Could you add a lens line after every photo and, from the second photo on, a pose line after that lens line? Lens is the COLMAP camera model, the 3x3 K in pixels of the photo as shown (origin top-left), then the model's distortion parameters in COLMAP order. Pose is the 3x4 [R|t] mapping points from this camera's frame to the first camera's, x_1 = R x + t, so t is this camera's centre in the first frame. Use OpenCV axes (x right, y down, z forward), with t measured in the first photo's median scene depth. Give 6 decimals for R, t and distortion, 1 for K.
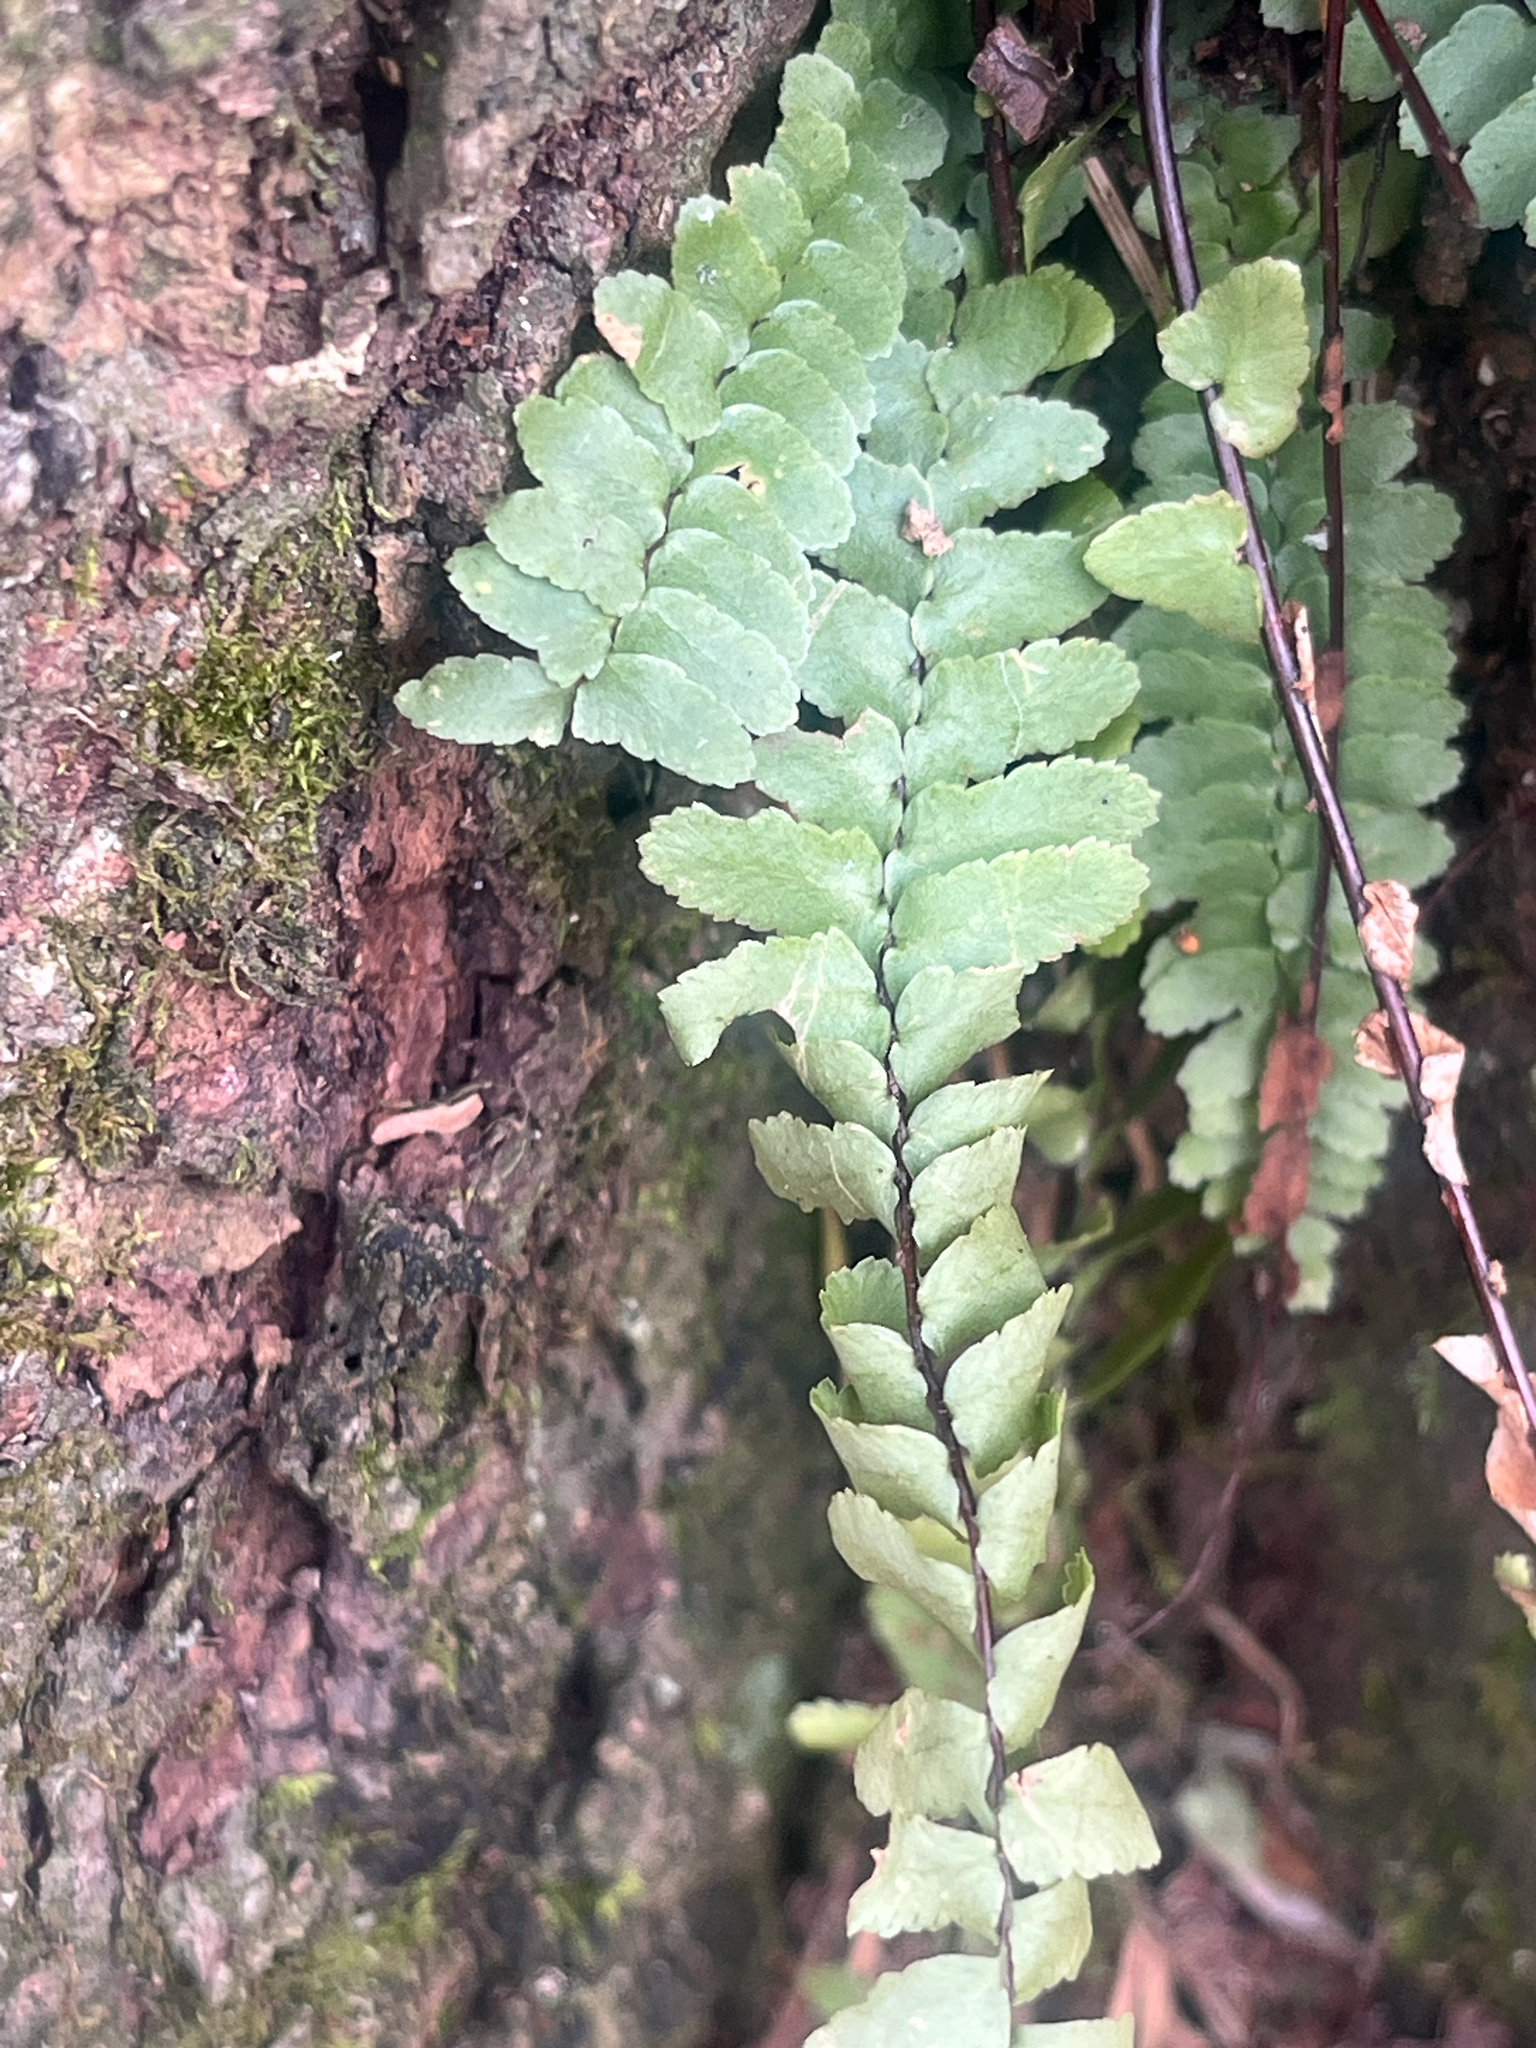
lens RADIAL K [[3110.0, 0, 764.5], [0, 3110.0, 1040.0], [0, 0, 1]] dist [0.065840, 0.000000]
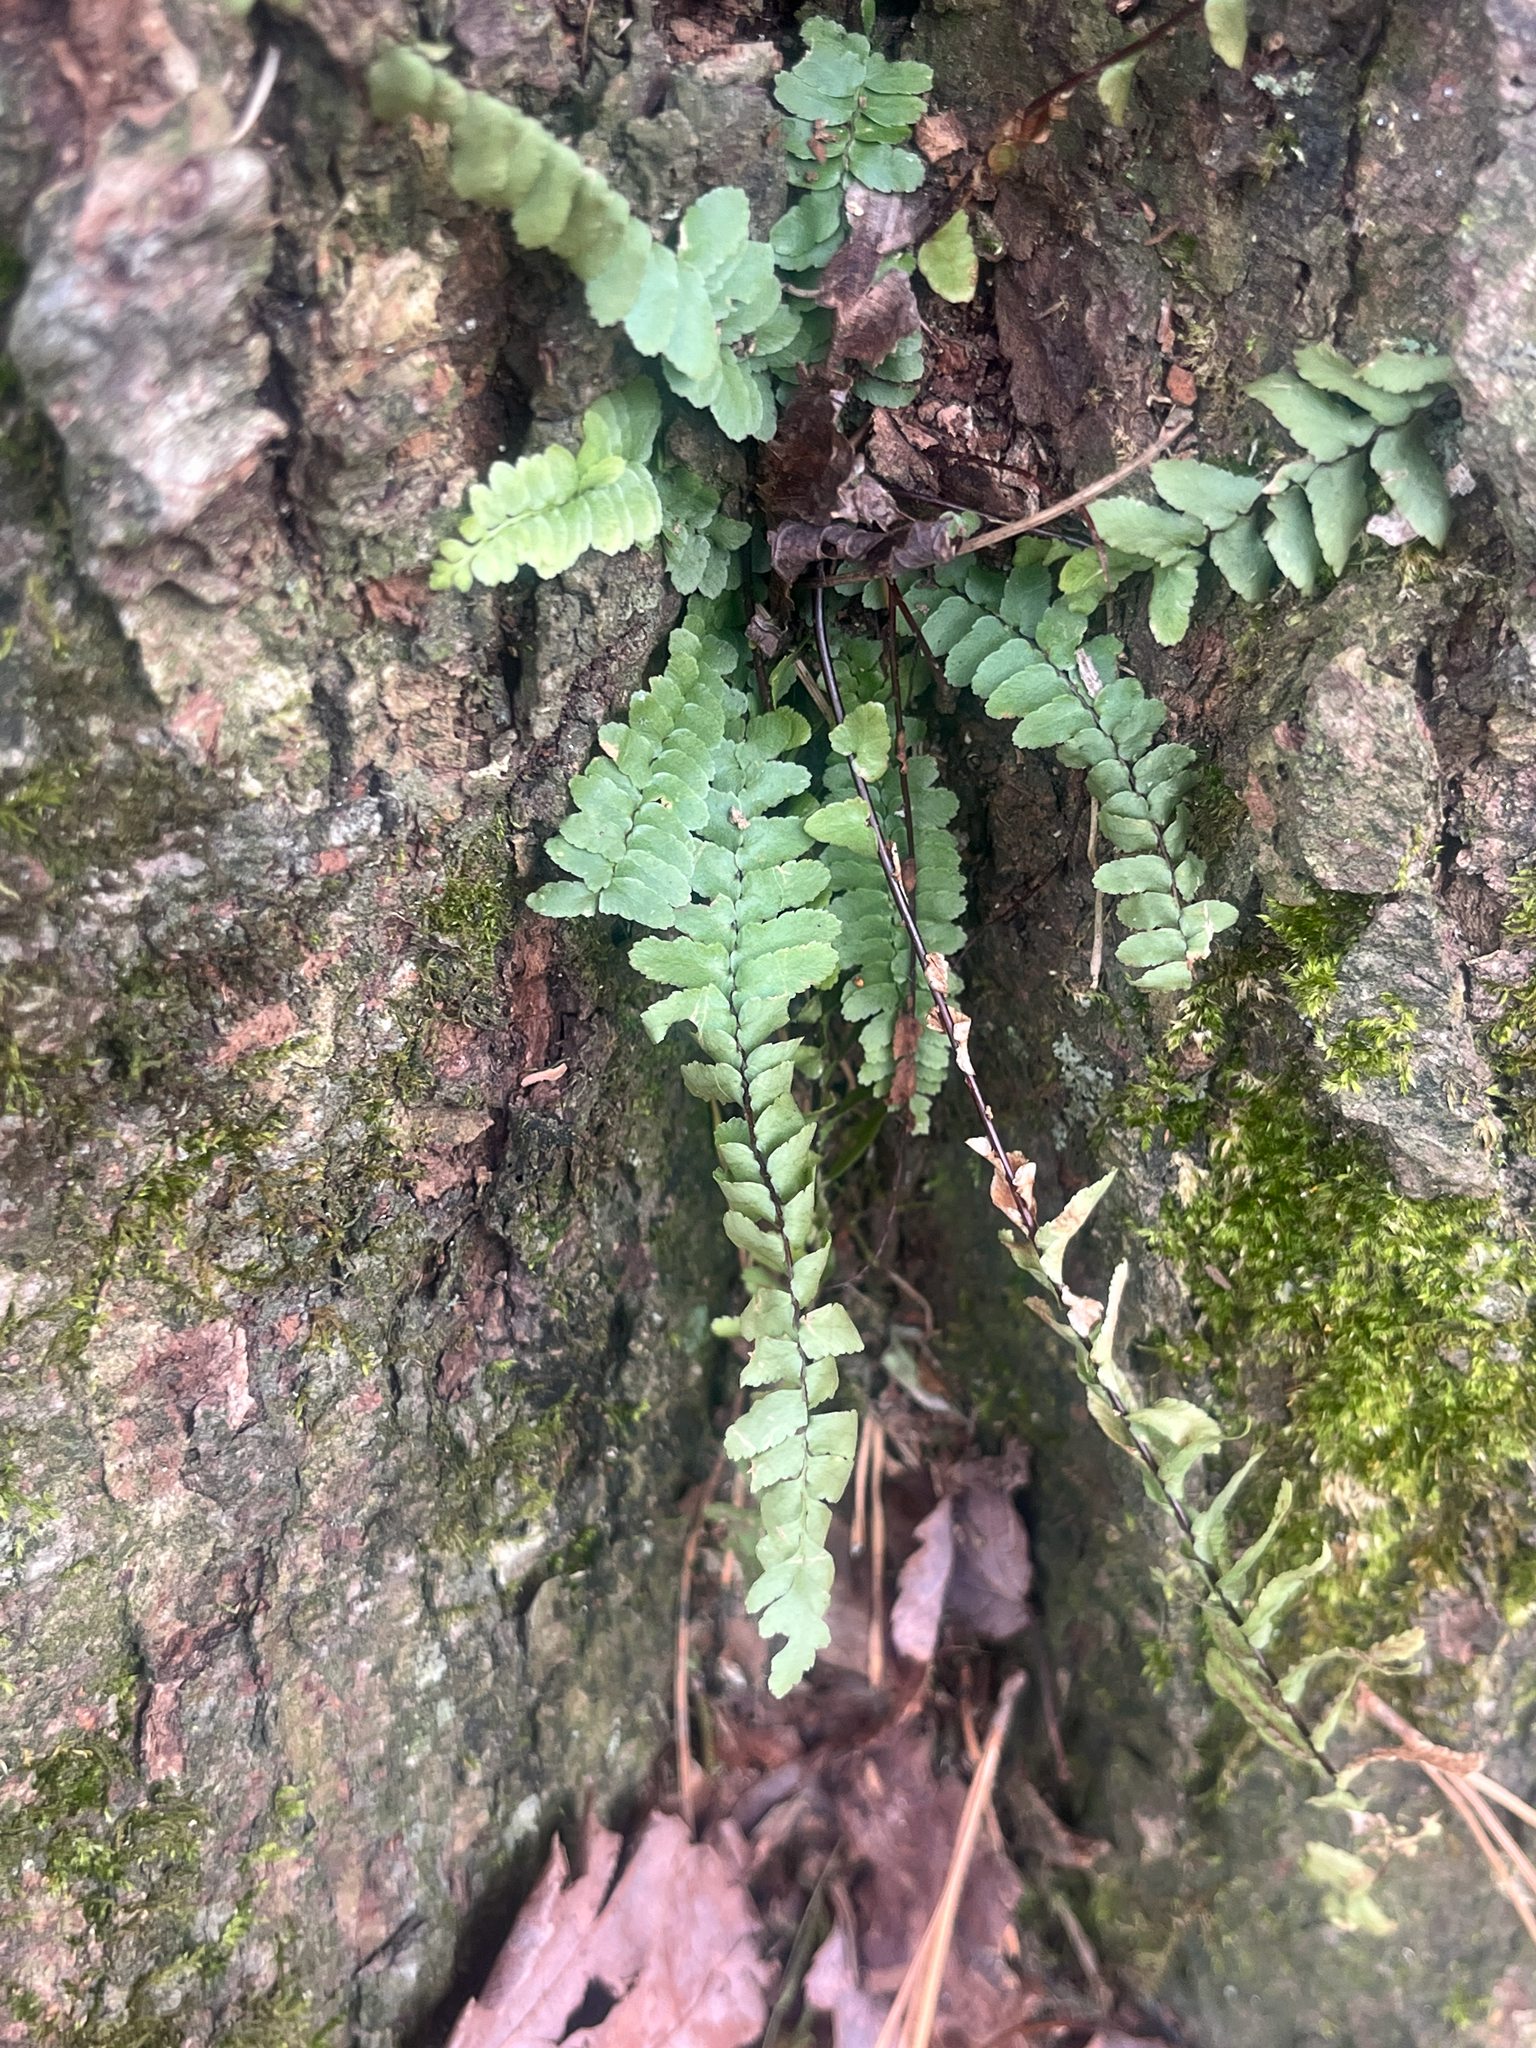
lens RADIAL K [[3110.0, 0, 776.8], [0, 3110.0, 1024.3], [0, 0, 1]] dist [0.065840, 0.000000]
pose [[0.996877, -0.057981, 0.053606, -0.057687], [0.059501, 0.997857, -0.027205, 0.063514], [-0.051914, 0.030310, 0.998191, -1.409538]]
